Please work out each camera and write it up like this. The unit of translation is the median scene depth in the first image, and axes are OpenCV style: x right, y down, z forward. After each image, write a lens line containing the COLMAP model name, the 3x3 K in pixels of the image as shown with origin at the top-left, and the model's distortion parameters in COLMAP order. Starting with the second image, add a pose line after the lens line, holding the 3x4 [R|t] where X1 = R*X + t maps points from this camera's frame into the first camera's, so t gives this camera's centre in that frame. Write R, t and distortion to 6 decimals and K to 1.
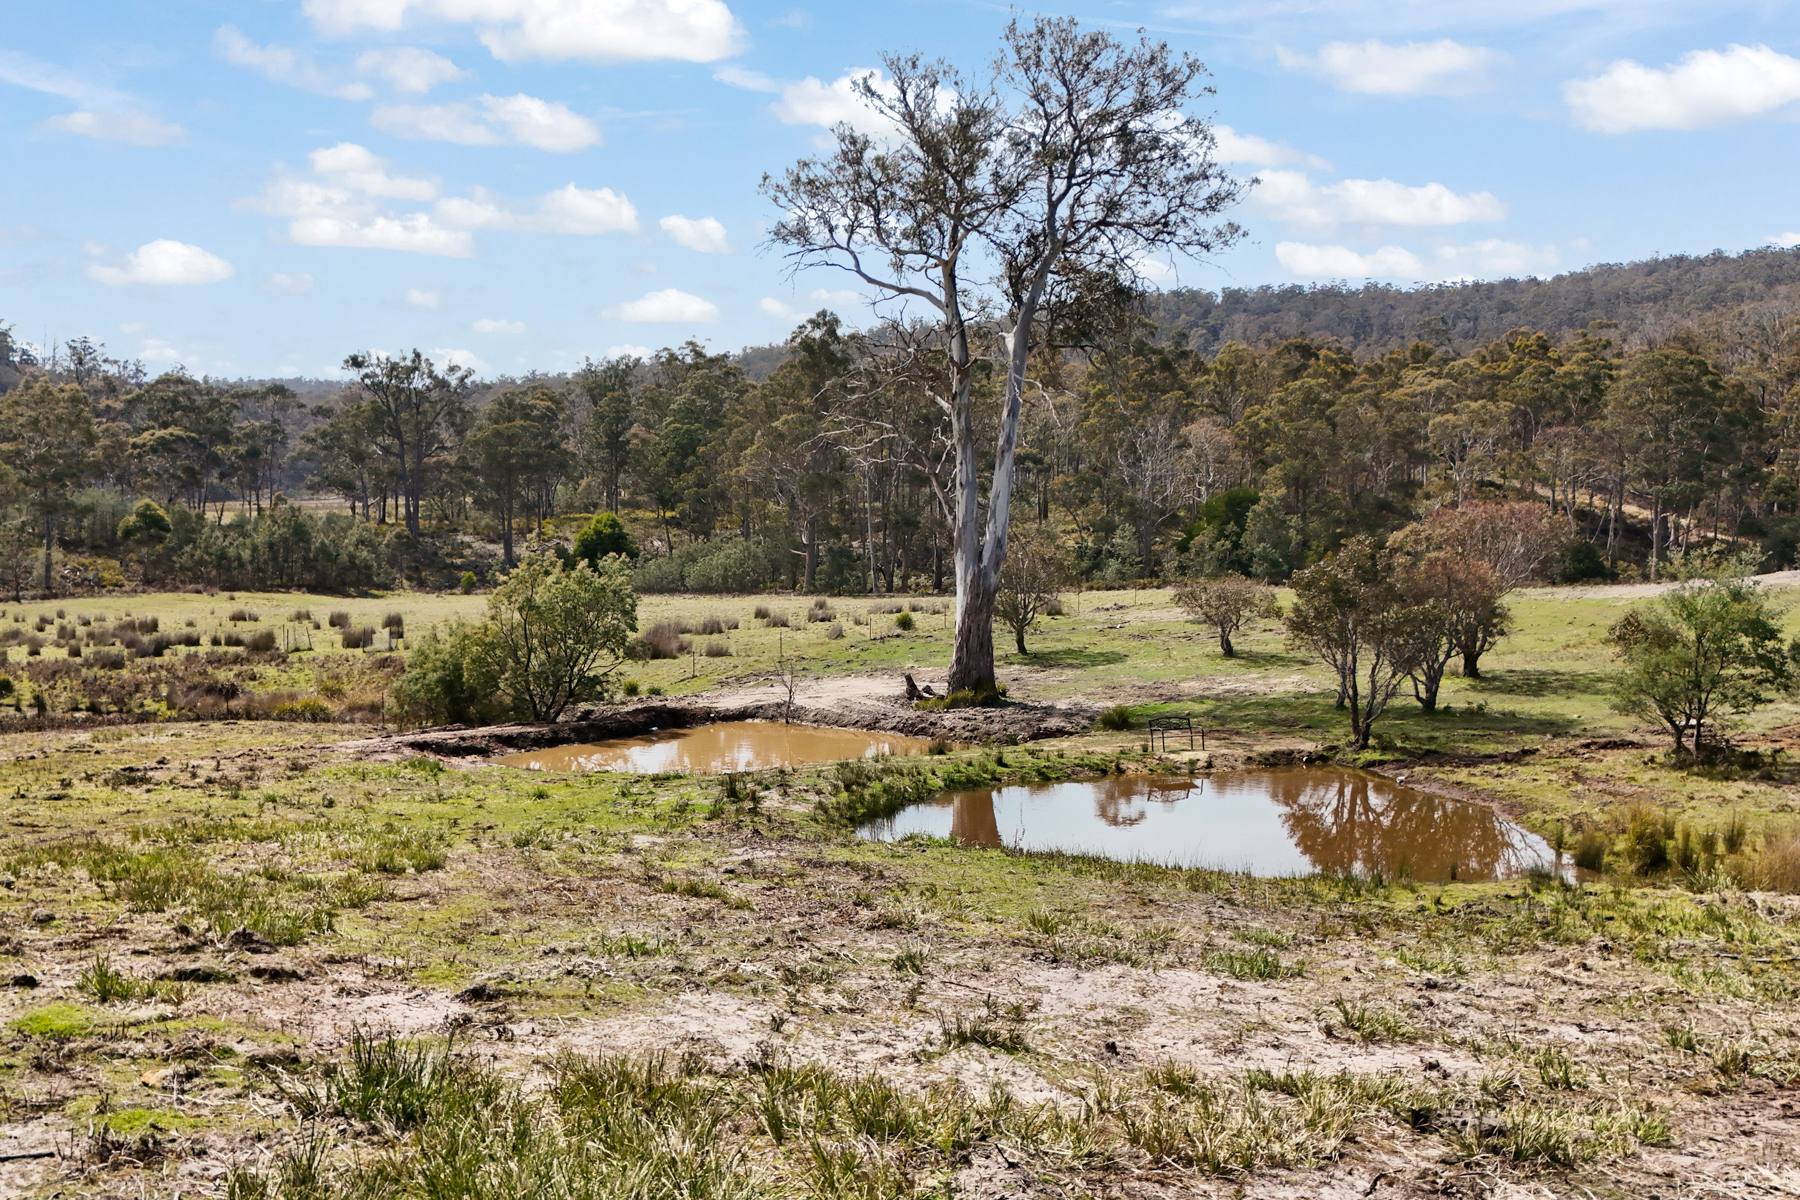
lens RADIAL K [[1248.6, 0, 898.4], [0, 1248.6, 607.4], [0, 0, 1]] dist [-0.002952, -0.003477]
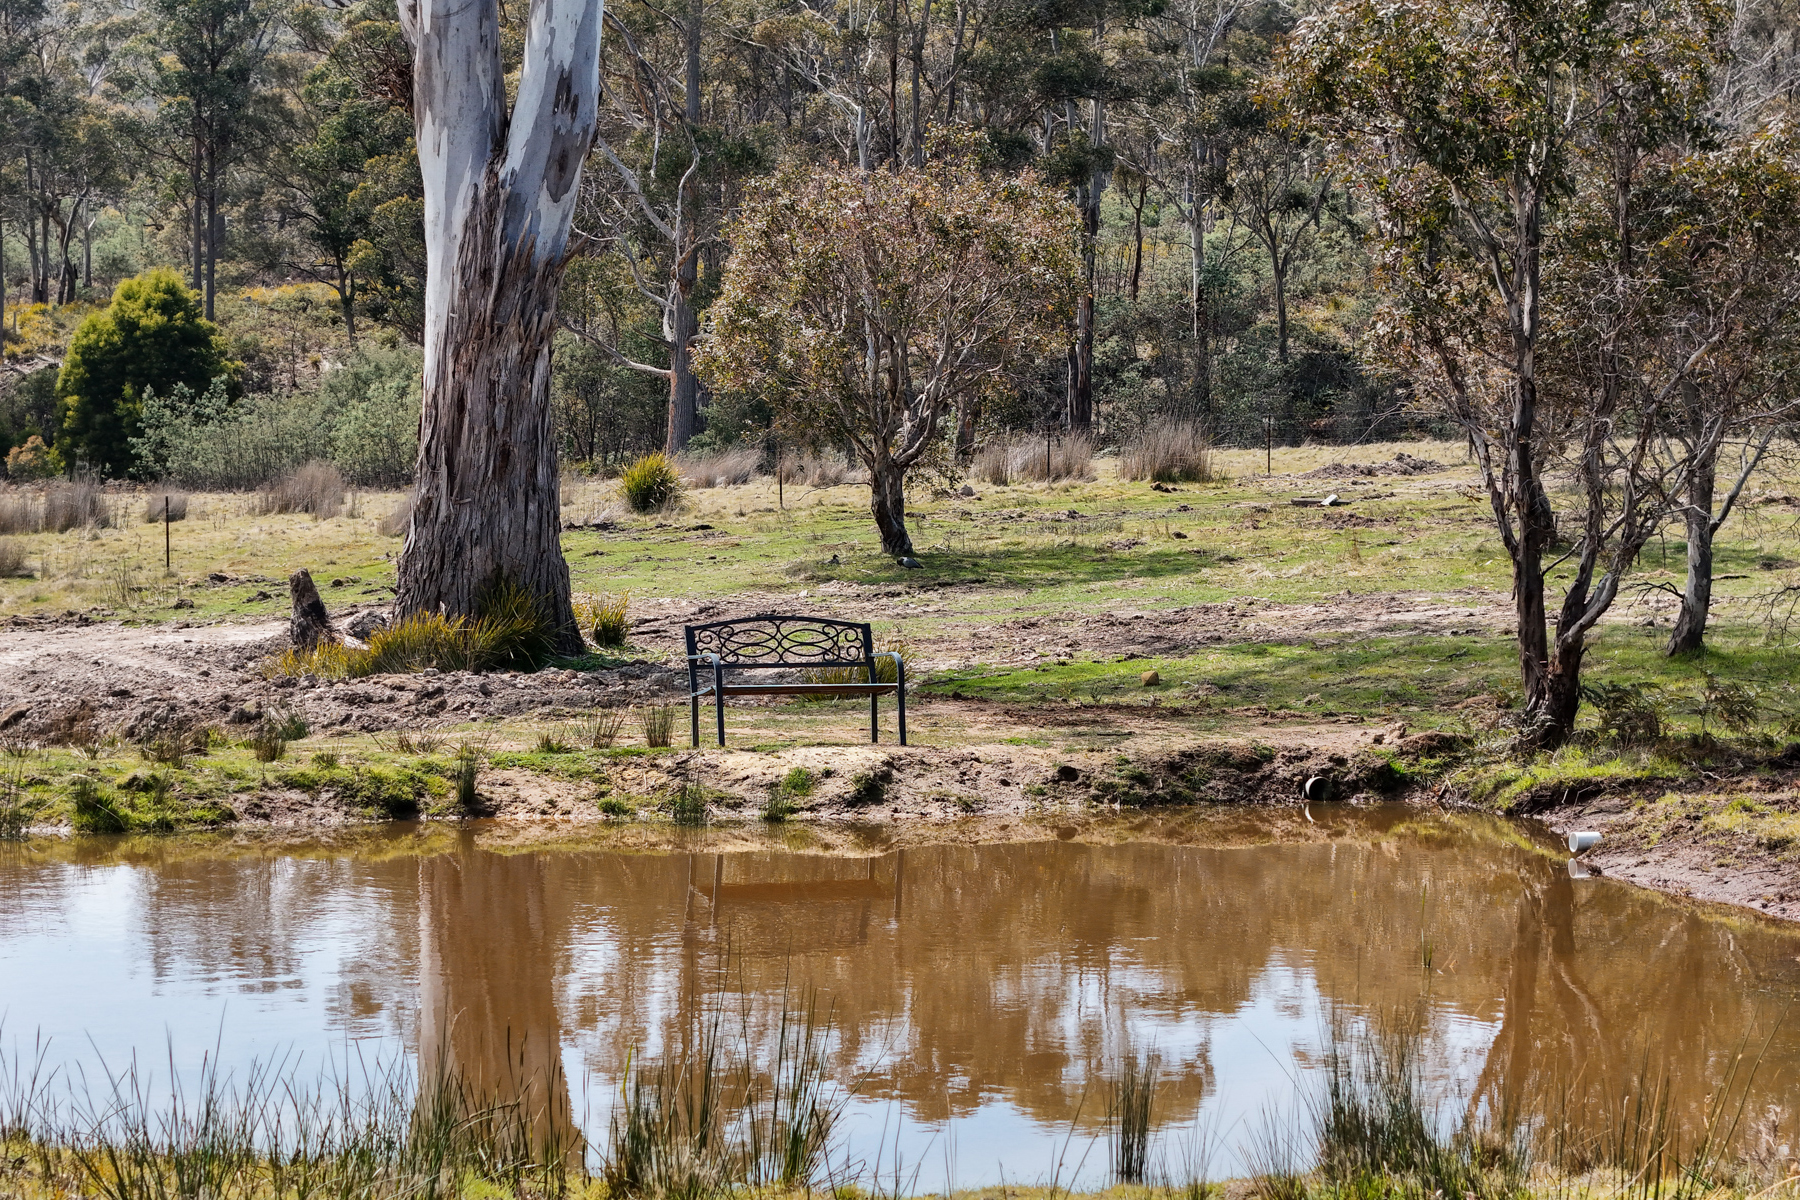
lens RADIAL K [[3642.7, 0, 900.5], [0, 3642.7, 599.0], [0, 0, 1]] dist [0.003230, 0.000000]
pose [[0.999338, 0.005109, -0.036007, 0.192564], [-0.004699, 0.999923, 0.011458, 0.054696], [0.036063, -0.011282, 0.999286, 0.193893]]
